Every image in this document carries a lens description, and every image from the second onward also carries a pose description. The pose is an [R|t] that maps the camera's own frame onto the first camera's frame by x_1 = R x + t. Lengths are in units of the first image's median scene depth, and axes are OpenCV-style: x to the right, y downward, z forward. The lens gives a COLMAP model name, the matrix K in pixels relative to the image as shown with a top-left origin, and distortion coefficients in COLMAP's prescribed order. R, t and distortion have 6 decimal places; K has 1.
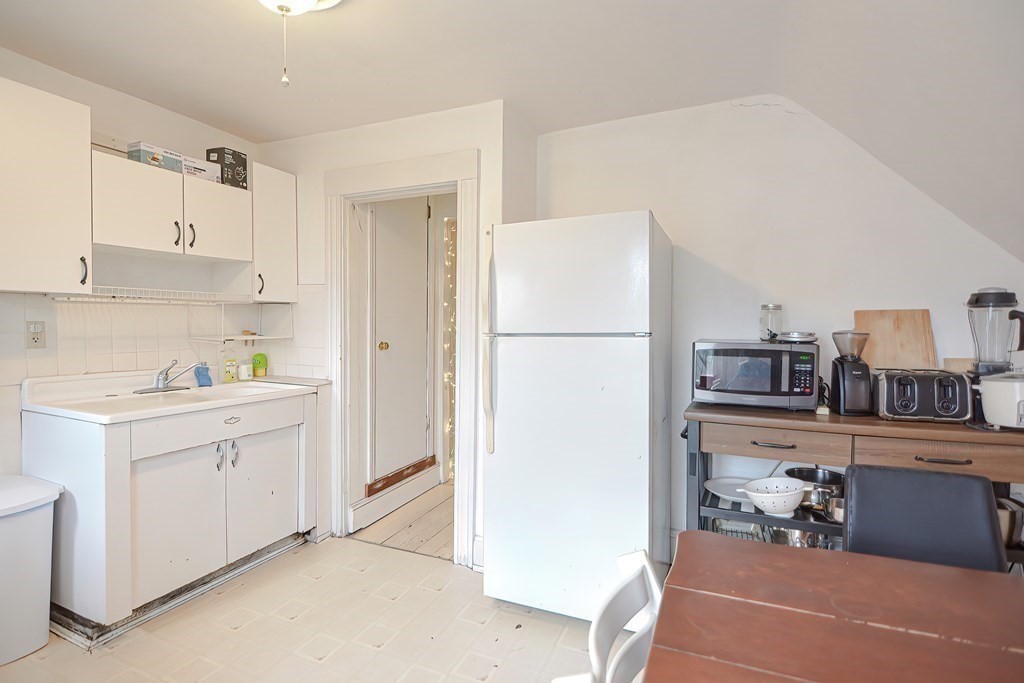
lens RADIAL K [[495.1, 0, 507.8], [0, 495.1, 335.2], [0, 0, 1]] dist [-0.013175, -0.004992]
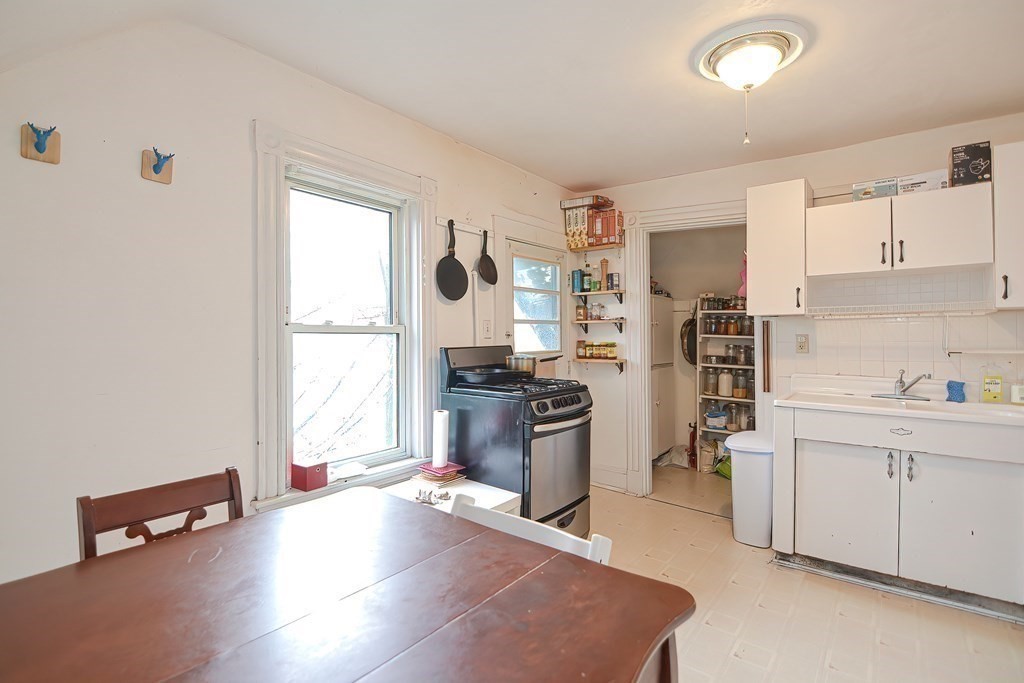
lens RADIAL K [[495.1, 0, 508.9], [0, 495.1, 338.6], [0, 0, 1]] dist [-0.013175, -0.004992]
pose [[-0.231893, -0.004695, -0.972730, 0.564195], [-0.025869, 0.999664, 0.001342, 0.003829], [0.972397, 0.025475, -0.231937, 0.430711]]
